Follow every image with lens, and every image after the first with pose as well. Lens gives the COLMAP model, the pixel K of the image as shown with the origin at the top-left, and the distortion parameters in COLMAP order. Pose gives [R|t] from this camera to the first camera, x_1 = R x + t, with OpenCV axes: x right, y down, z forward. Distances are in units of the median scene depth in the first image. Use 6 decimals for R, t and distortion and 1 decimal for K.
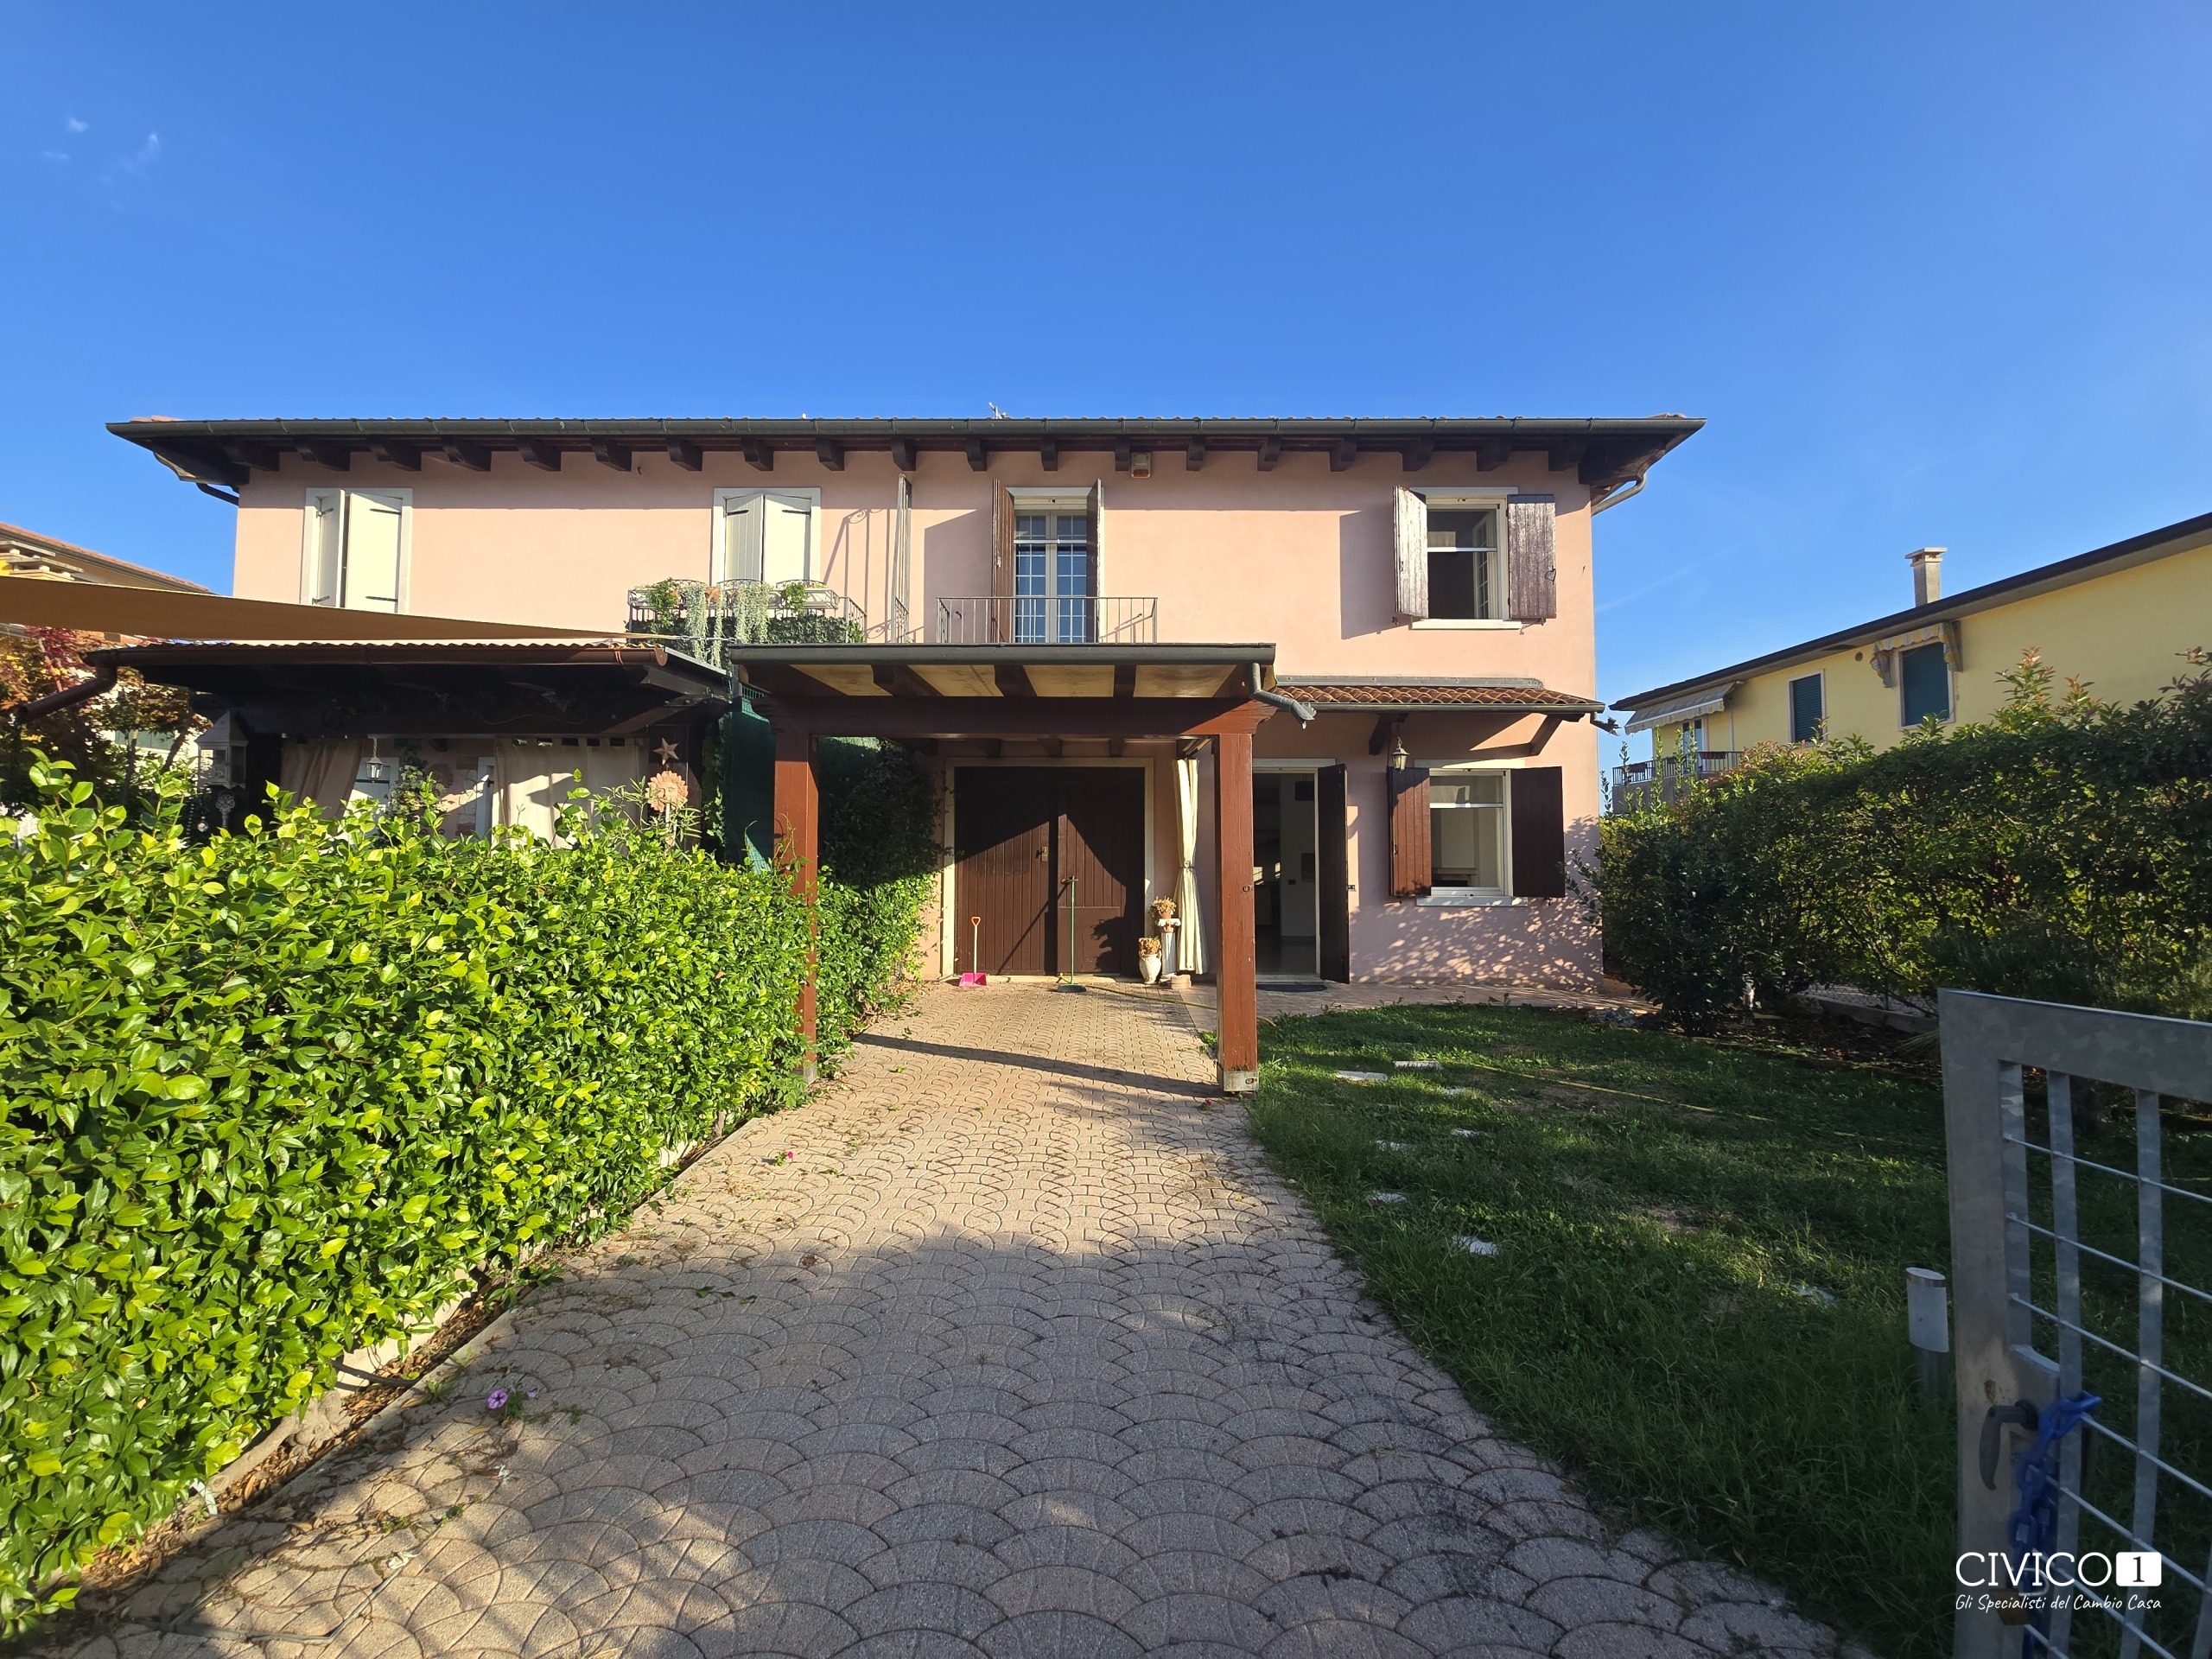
lens RADIAL K [[898.4, 0, 1108.5], [0, 898.4, 829.9], [0, 0, 1]] dist [0.003572, -0.001478]
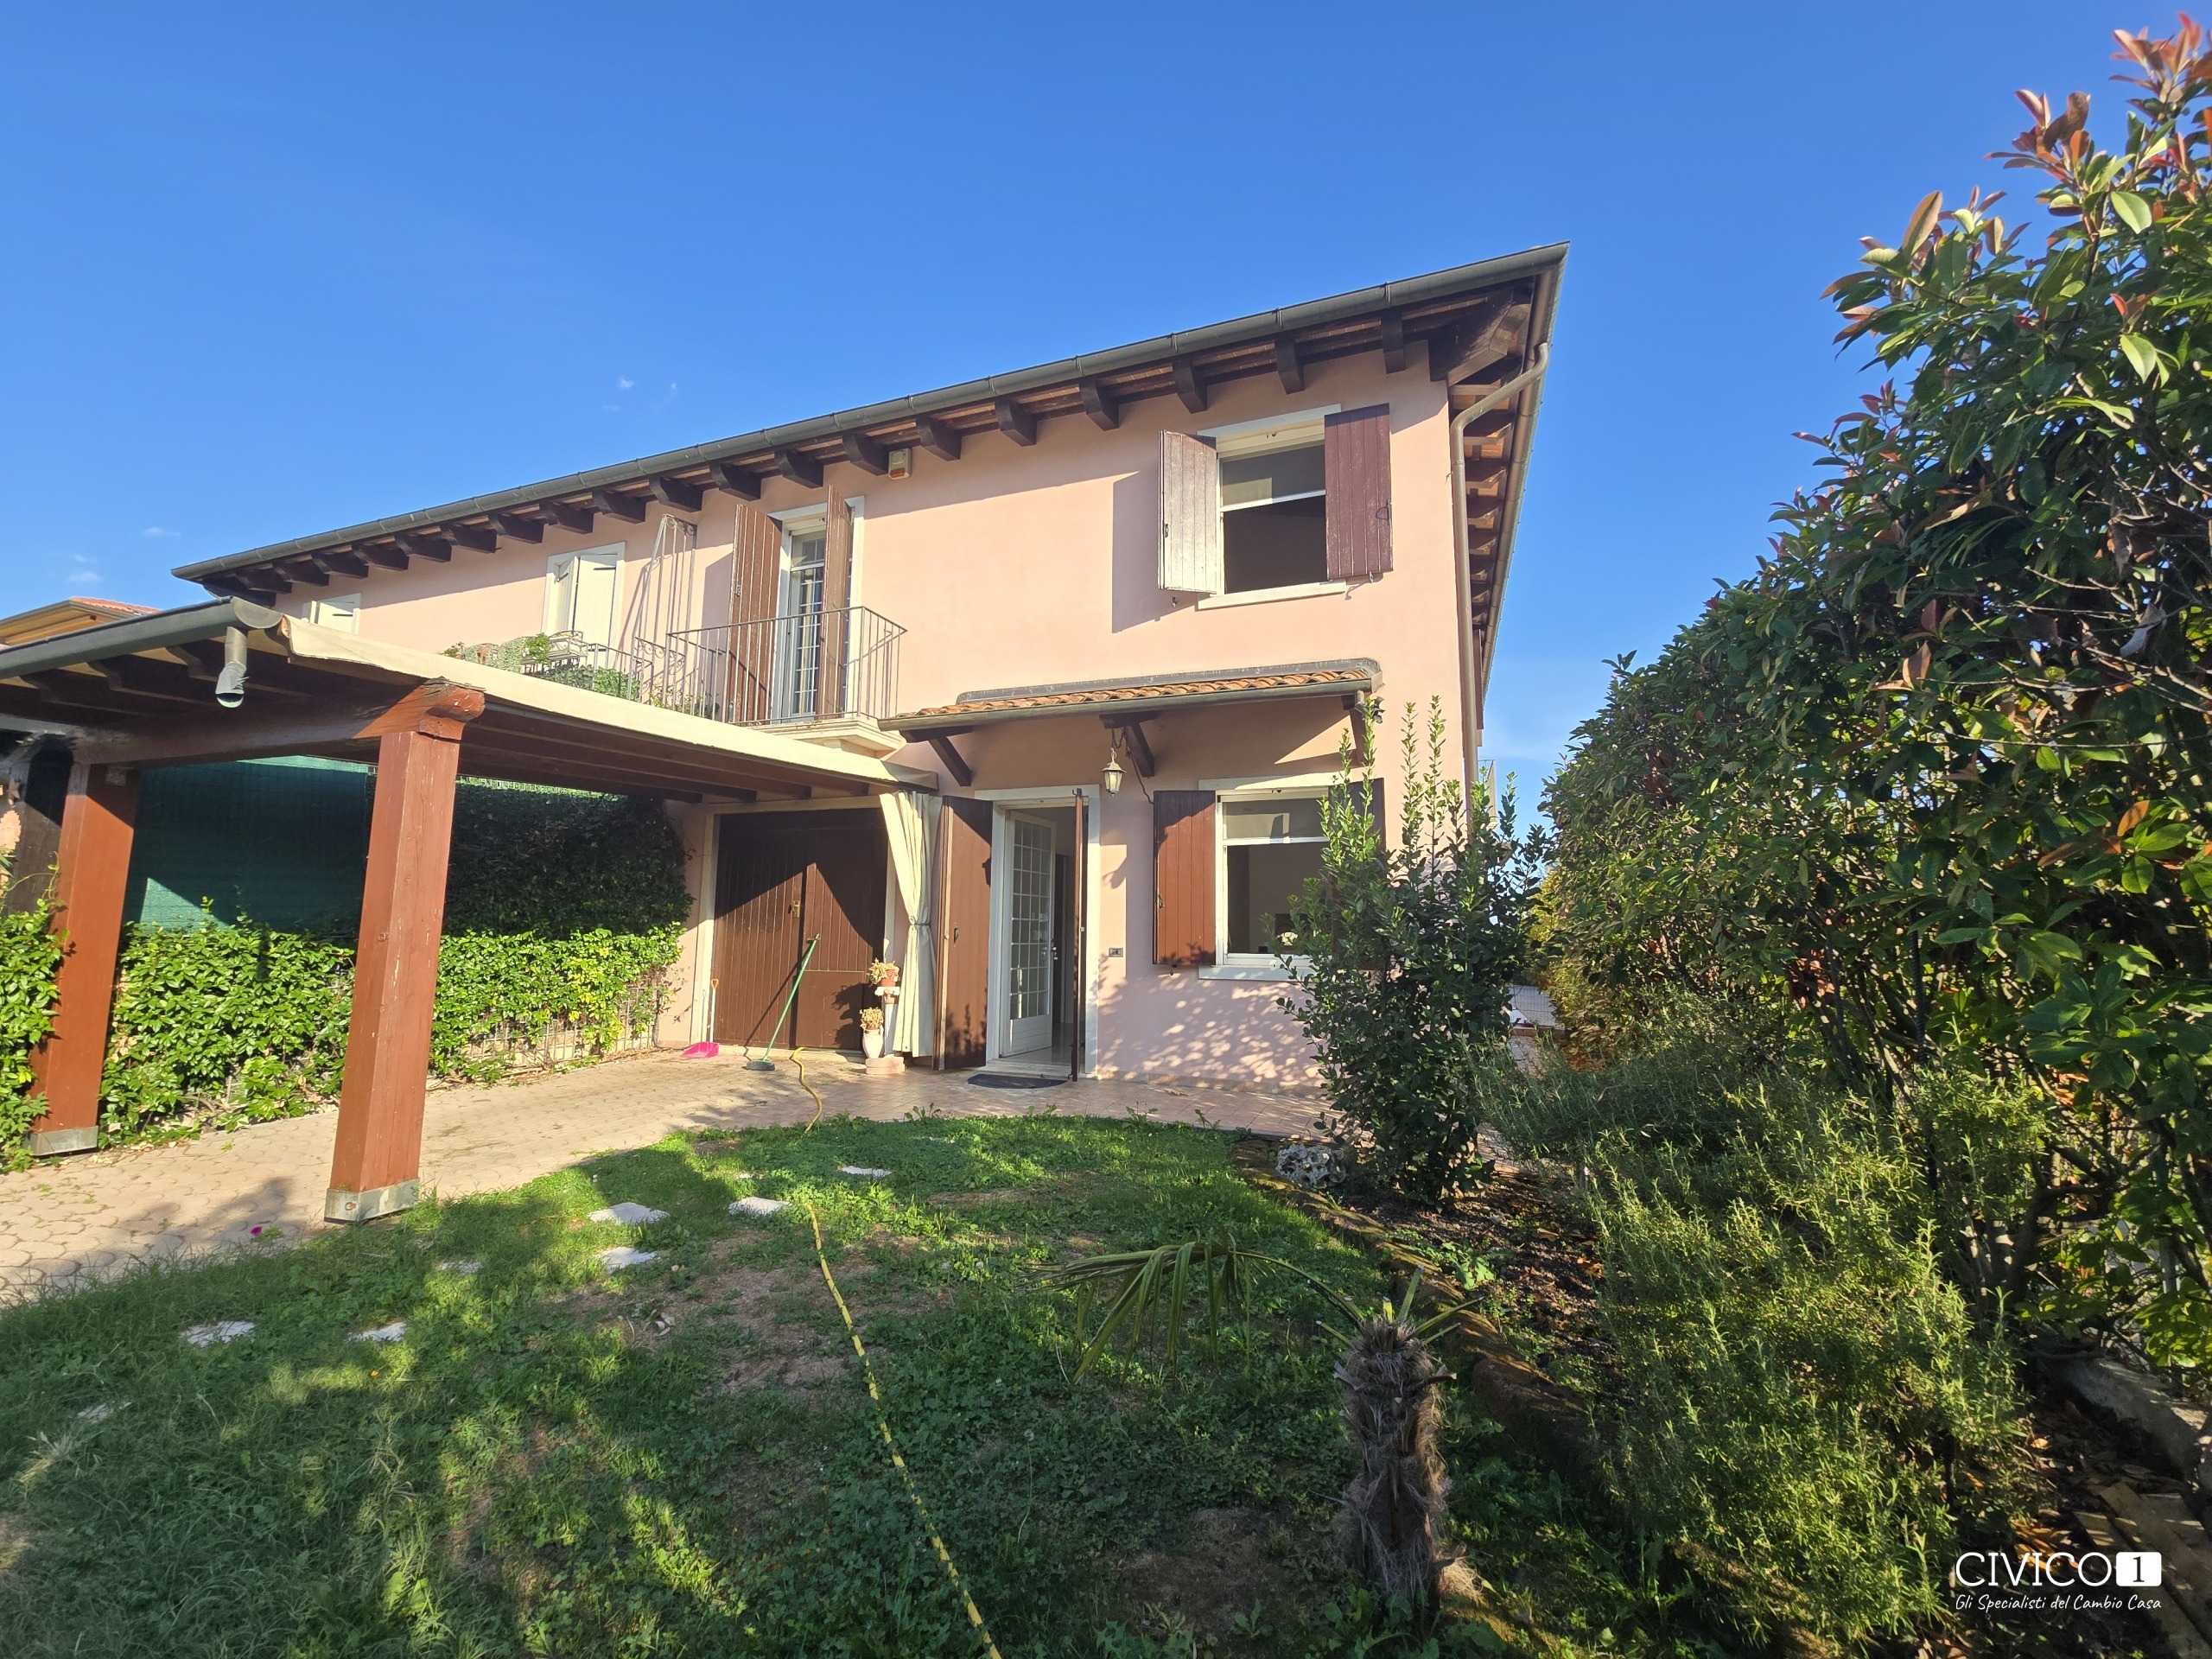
lens RADIAL K [[898.4, 0, 1110.4], [0, 898.4, 814.9], [0, 0, 1]] dist [0.003572, -0.001478]
pose [[0.935982, -0.038604, -0.349925, 0.535127], [0.011655, 0.996823, -0.078797, 0.008413], [0.351855, 0.069675, 0.933458, 0.280495]]
